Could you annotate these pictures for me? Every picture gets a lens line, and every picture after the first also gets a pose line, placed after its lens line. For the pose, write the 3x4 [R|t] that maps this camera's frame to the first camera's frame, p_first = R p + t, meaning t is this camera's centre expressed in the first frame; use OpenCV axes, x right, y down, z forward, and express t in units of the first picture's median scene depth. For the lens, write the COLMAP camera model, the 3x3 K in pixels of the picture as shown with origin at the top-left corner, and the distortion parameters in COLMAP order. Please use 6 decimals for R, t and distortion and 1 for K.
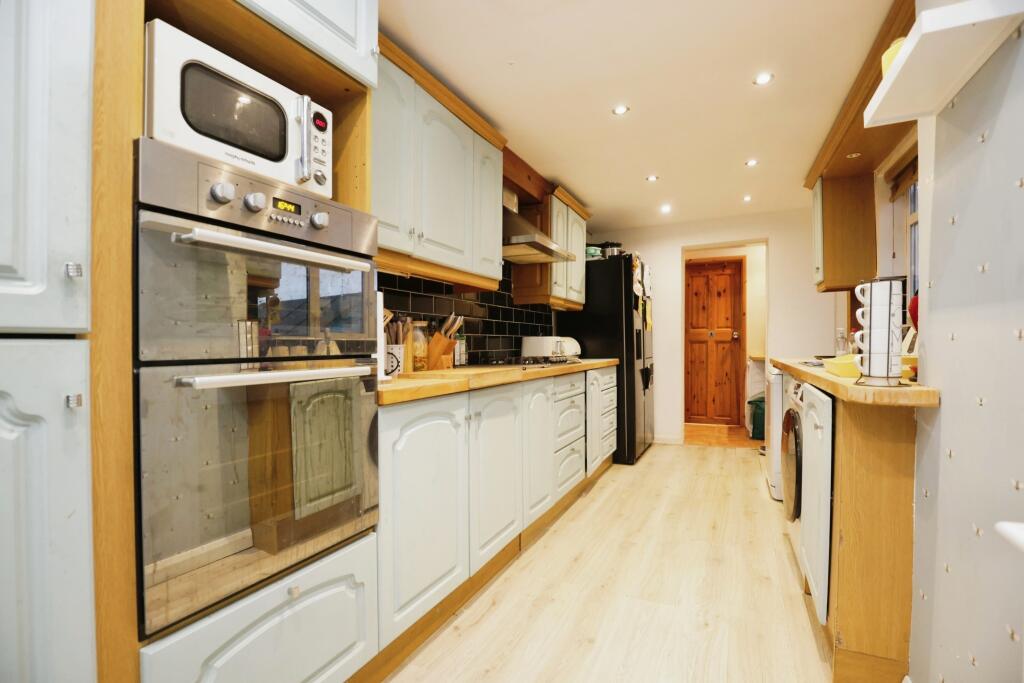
lens RADIAL K [[481.2, 0, 512.0], [0, 481.2, 341.5], [0, 0, 1]] dist [0.000852, 0.000187]
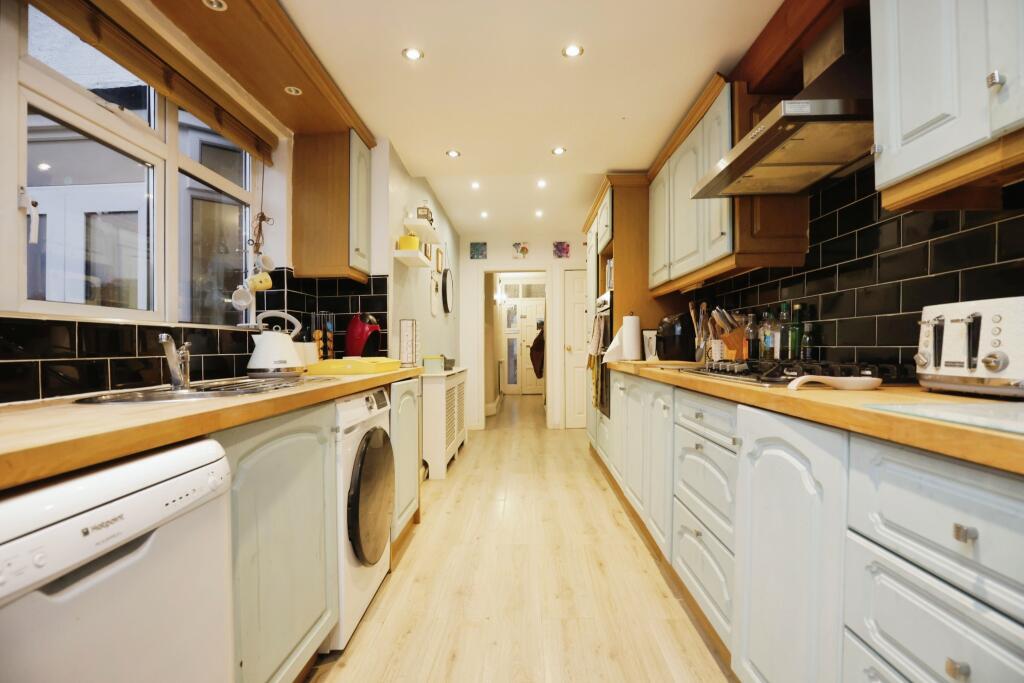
lens RADIAL K [[481.2, 0, 512.0], [0, 481.2, 341.5], [0, 0, 1]] dist [0.000852, 0.000187]
pose [[-0.915157, 0.007626, -0.403025, 0.658694], [0.014117, 0.999814, -0.013138, 0.015922], [0.402850, -0.017713, -0.915095, 1.758538]]
